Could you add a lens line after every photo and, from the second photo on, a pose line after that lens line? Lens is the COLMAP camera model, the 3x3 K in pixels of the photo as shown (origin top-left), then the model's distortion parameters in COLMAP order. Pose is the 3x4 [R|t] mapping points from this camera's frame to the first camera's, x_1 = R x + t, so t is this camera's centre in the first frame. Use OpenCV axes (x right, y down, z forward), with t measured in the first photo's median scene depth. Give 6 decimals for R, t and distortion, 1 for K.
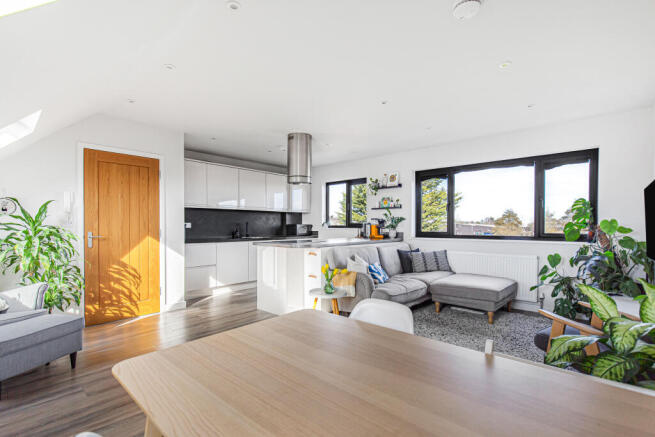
lens RADIAL K [[300.6, 0, 326.2], [0, 300.6, 223.3], [0, 0, 1]] dist [-0.000708, 0.000035]
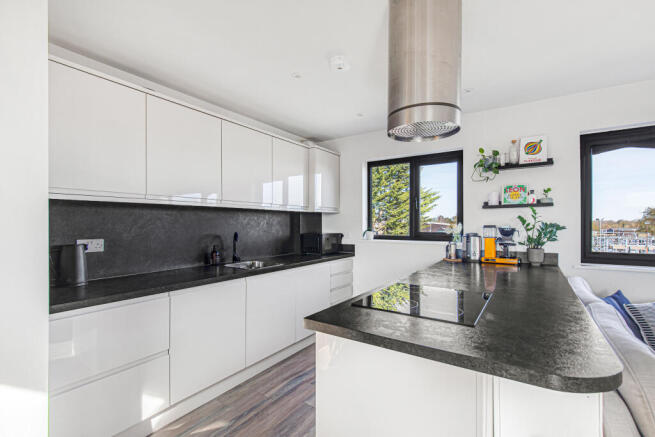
lens RADIAL K [[300.6, 0, 326.2], [0, 300.6, 223.3], [0, 0, 1]] dist [-0.000708, 0.000035]
pose [[0.990753, -0.000988, 0.135676, -0.189943], [0.000036, 0.999975, 0.007025, -0.023291], [-0.135679, -0.006955, 0.990728, 0.512492]]
